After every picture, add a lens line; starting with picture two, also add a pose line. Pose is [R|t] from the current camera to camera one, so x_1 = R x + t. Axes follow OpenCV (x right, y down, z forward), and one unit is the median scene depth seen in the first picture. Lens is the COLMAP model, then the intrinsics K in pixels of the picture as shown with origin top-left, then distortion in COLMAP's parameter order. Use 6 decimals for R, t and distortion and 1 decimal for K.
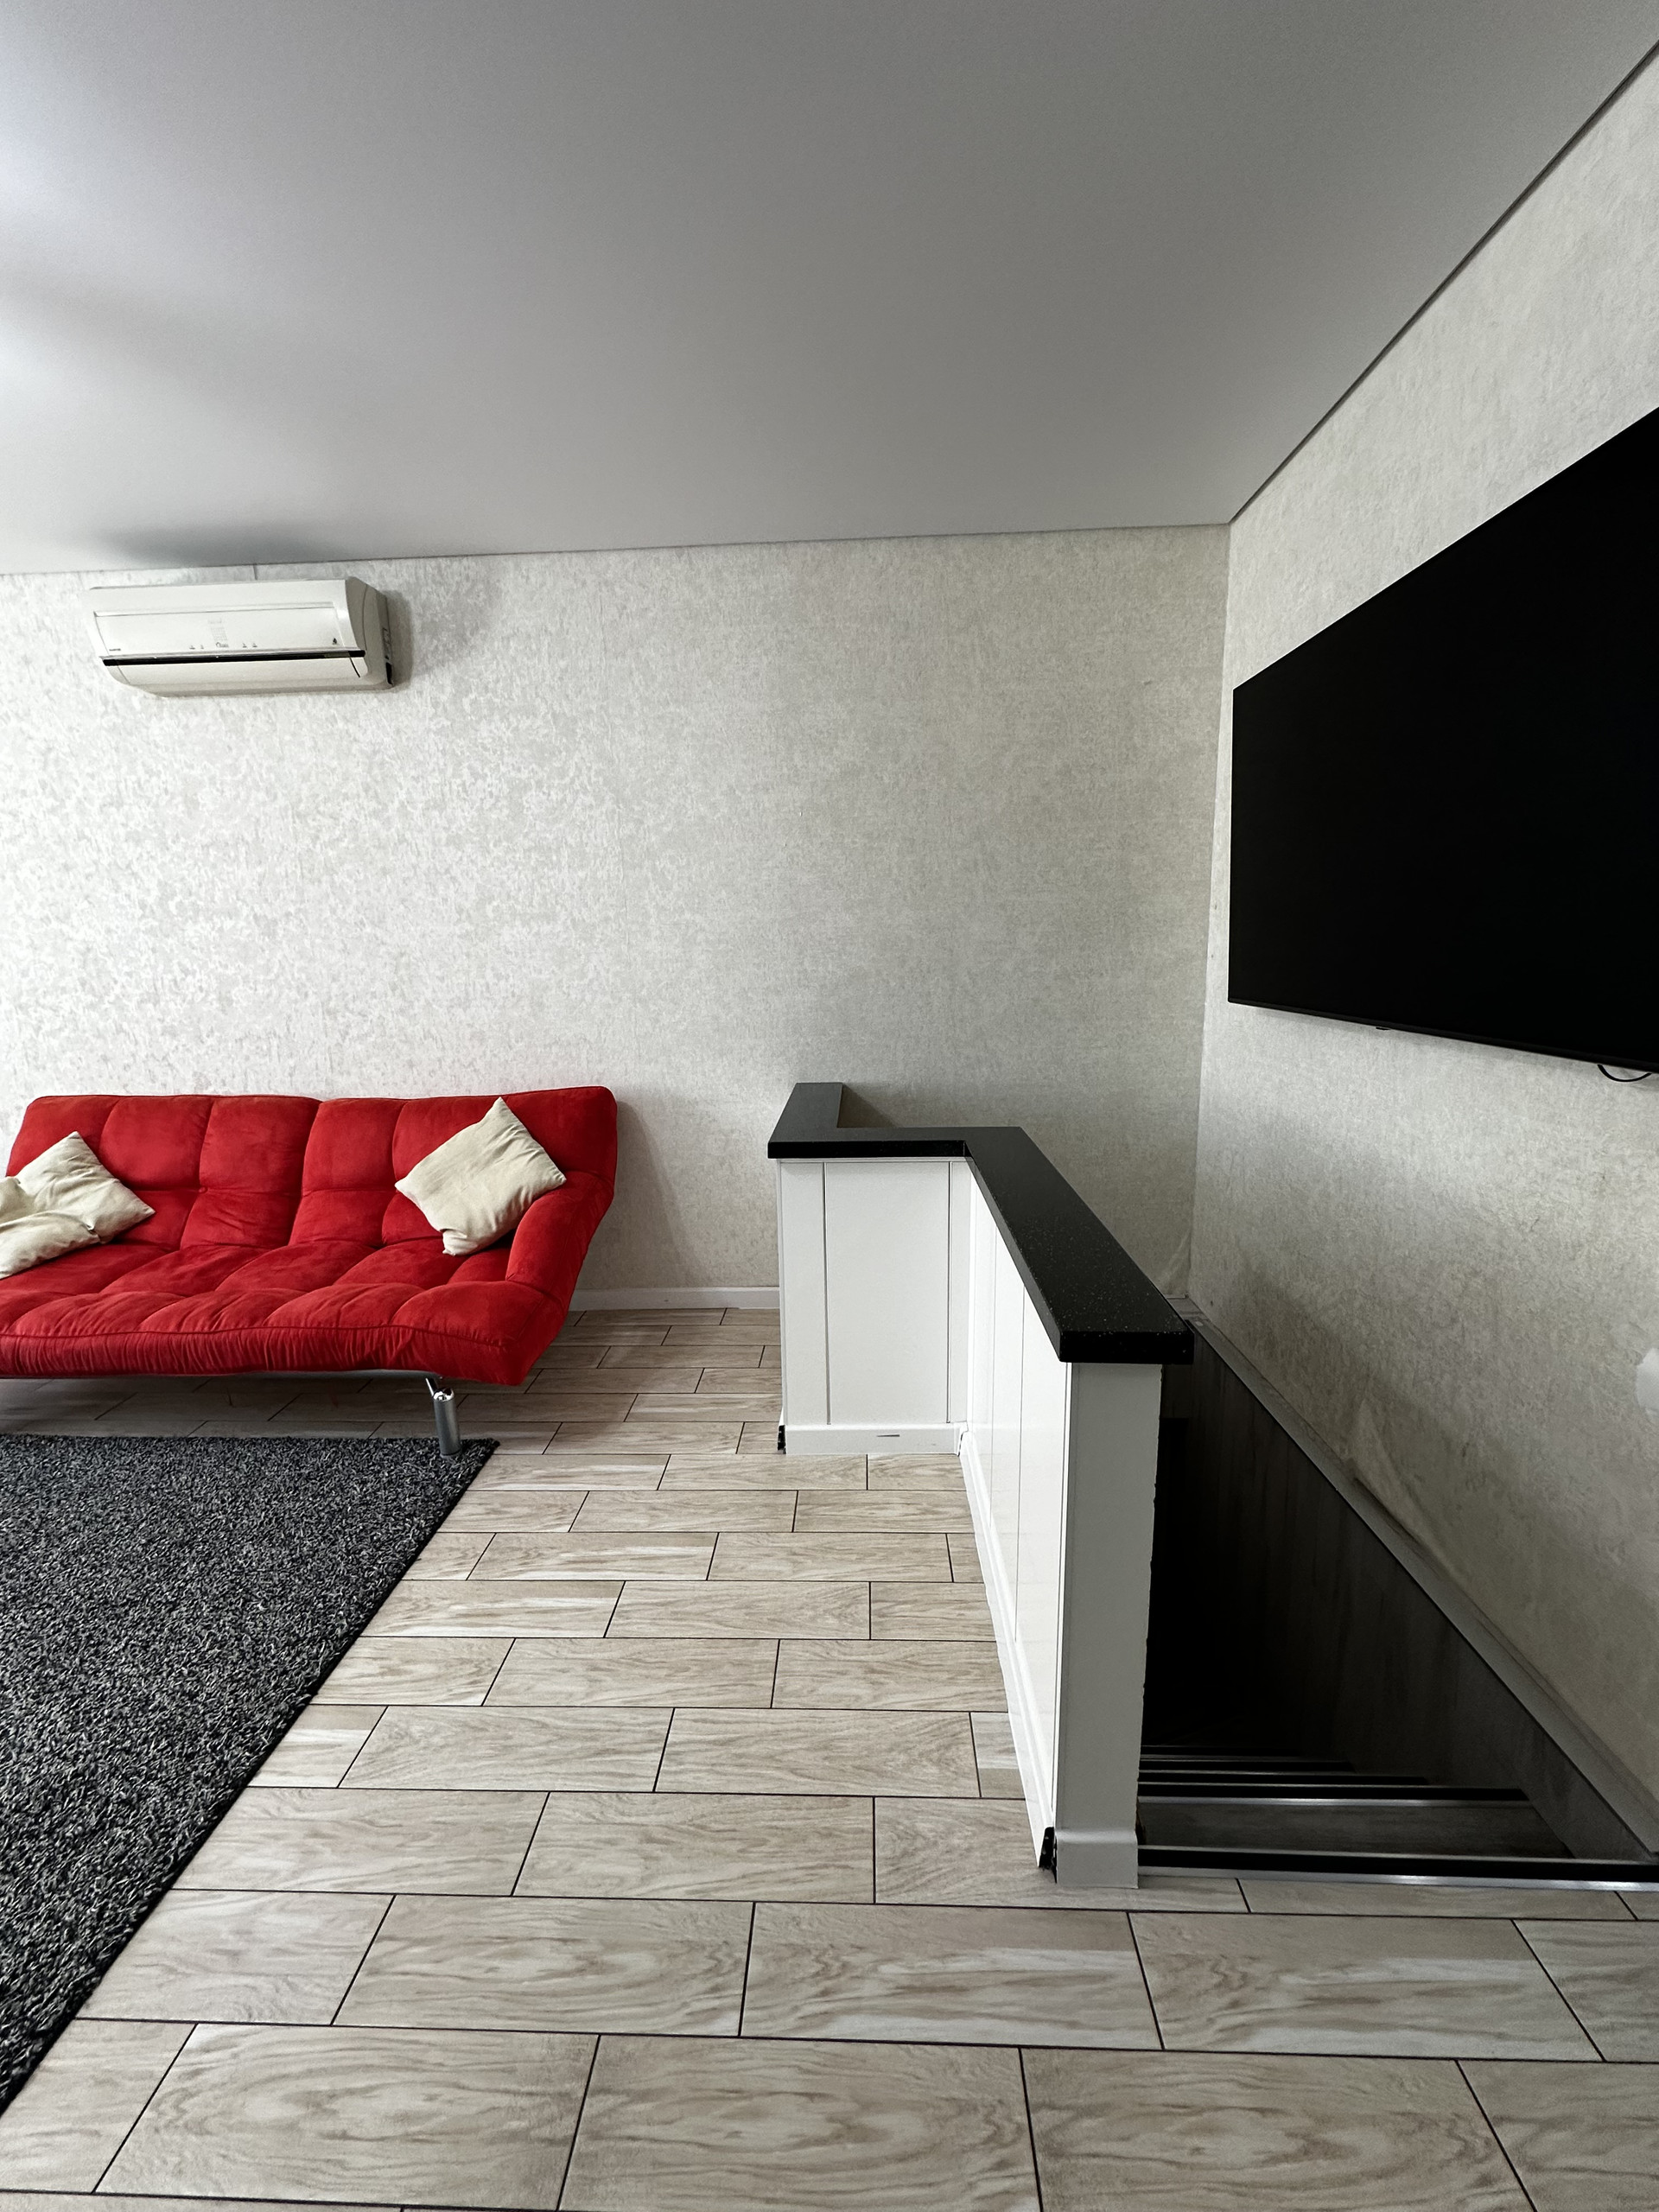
lens RADIAL K [[884.6, 0, 841.3], [0, 884.6, 1100.6], [0, 0, 1]] dist [-0.001407, 0.000148]
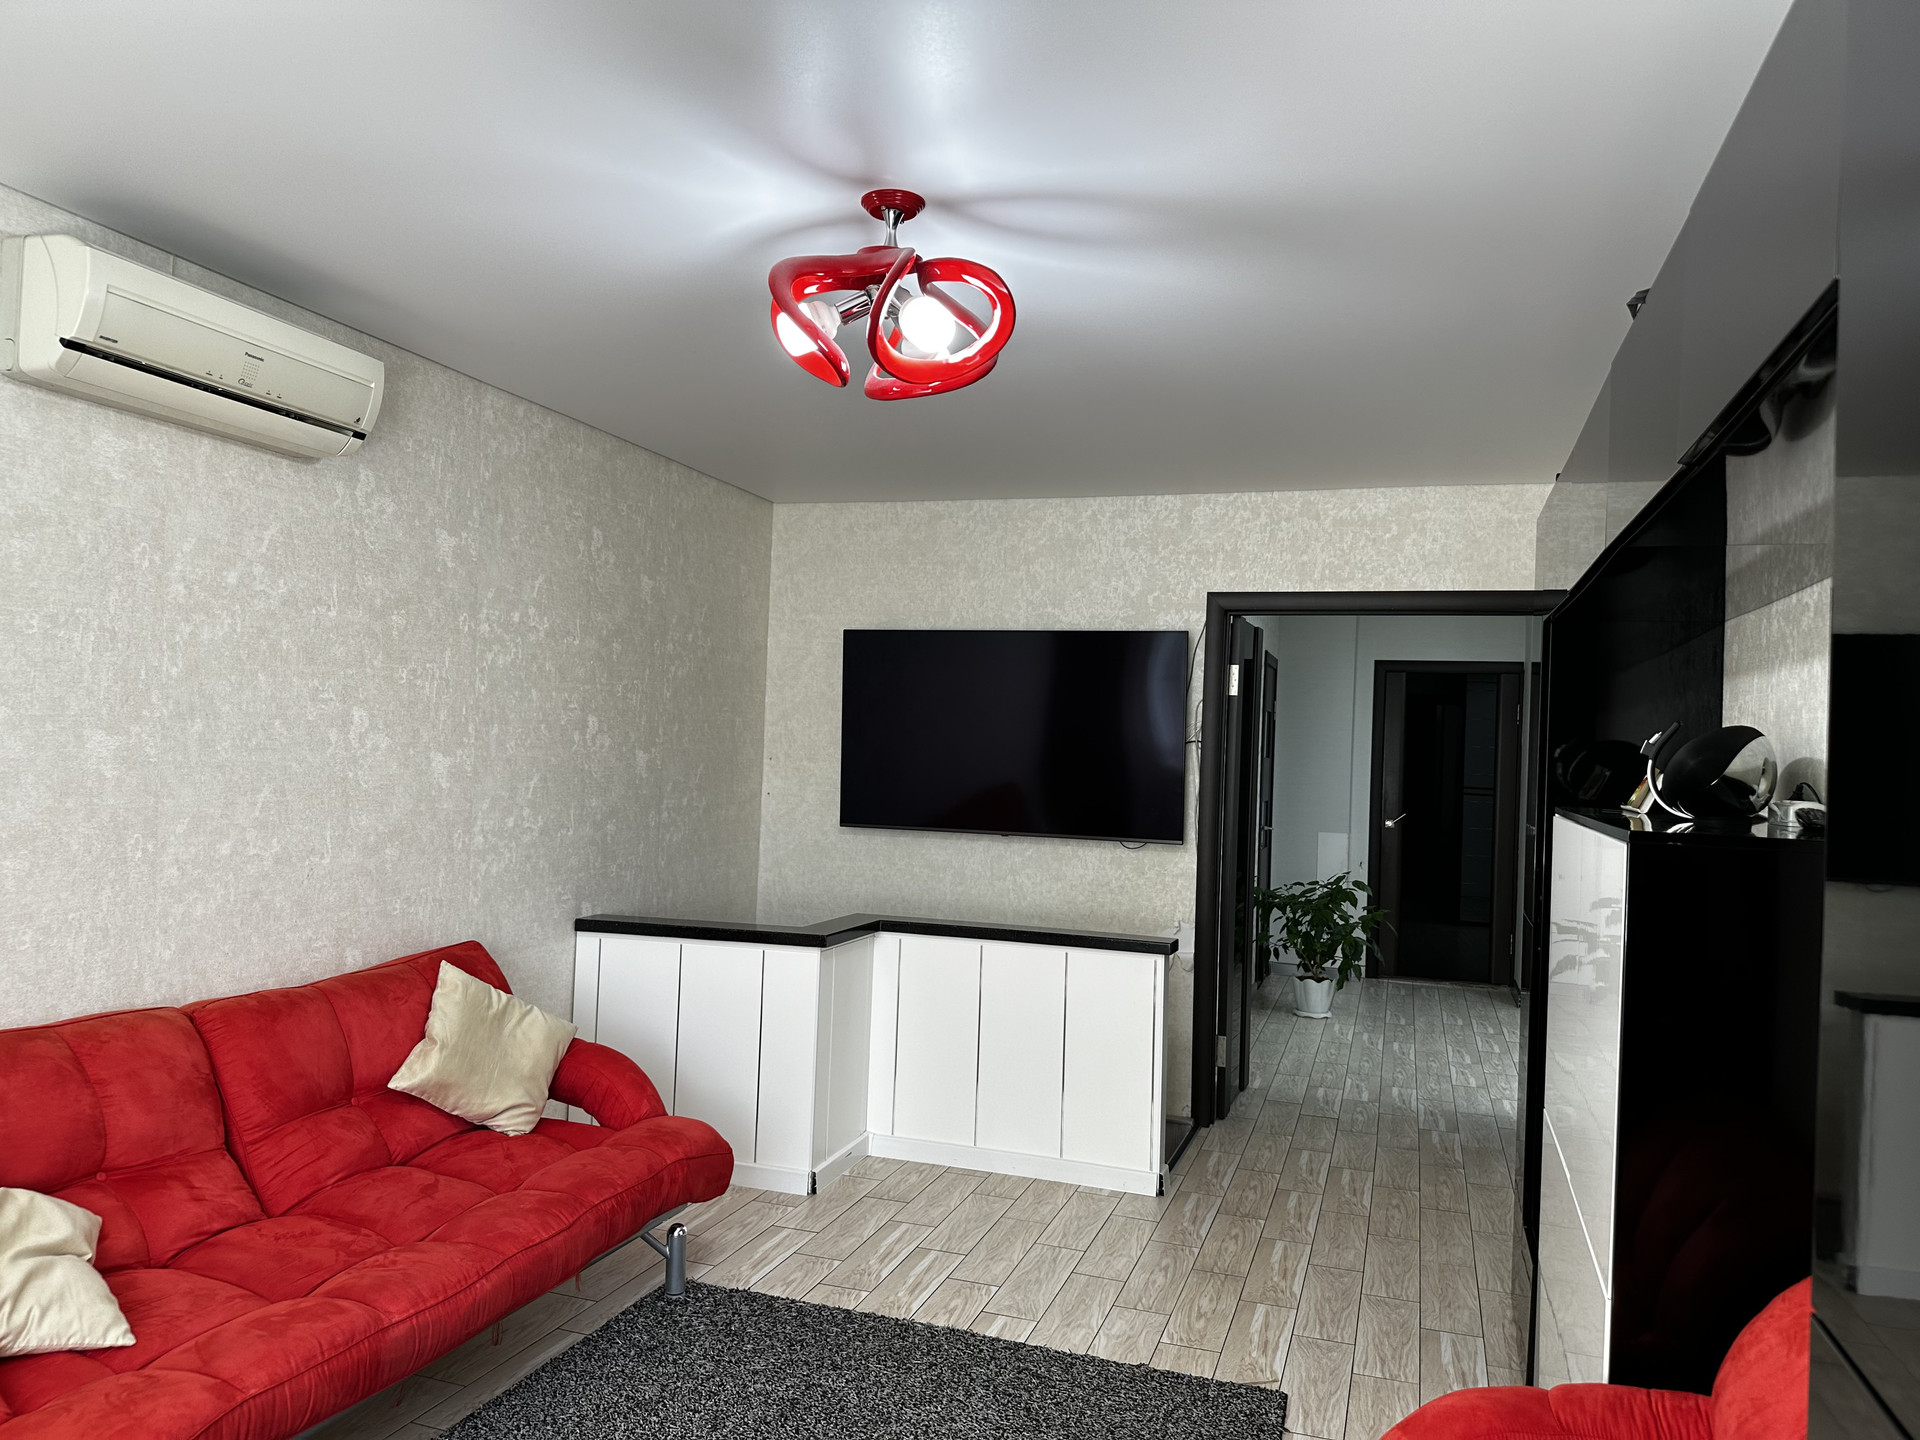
lens RADIAL K [[1358.0, 0, 966.3], [0, 1358.0, 726.4], [0, 0, 1]] dist [0.055697, -0.073988]
pose [[0.280804, 0.050395, 0.958441, -1.554051], [0.140043, 0.985781, -0.092862, -0.033402], [-0.949493, 0.160298, 0.269754, 0.147937]]
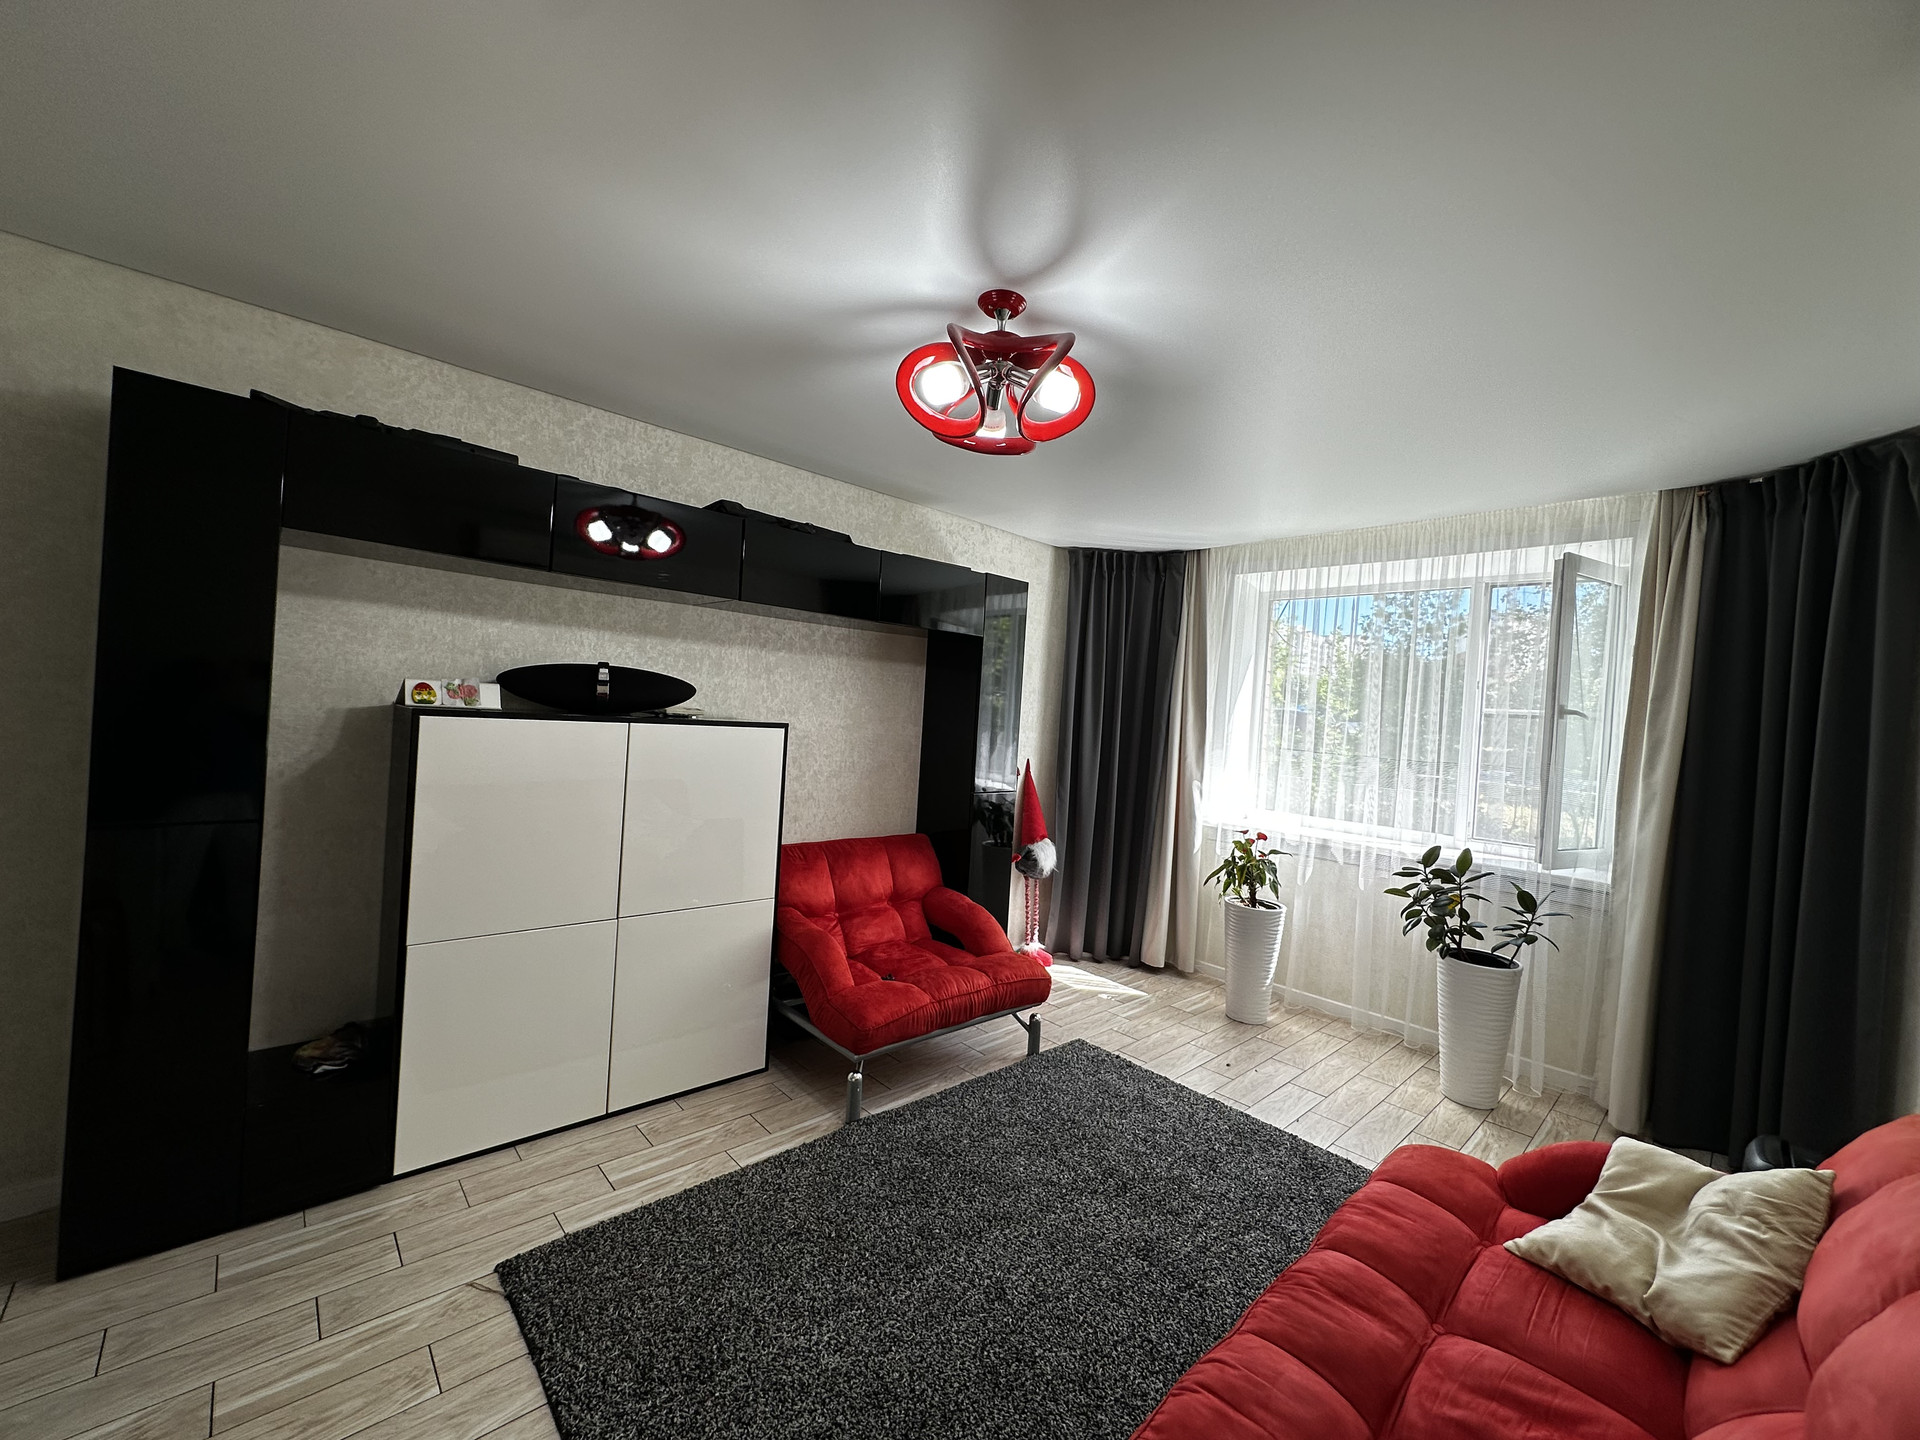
lens RADIAL K [[767.8, 0, 957.9], [0, 767.8, 713.0], [0, 0, 1]] dist [-0.001407, 0.000148]
pose [[-0.712563, -0.017569, -0.701388, -0.163921], [-0.173231, 0.973141, 0.151614, -0.224957], [0.679886, 0.229537, -0.696468, 0.945688]]
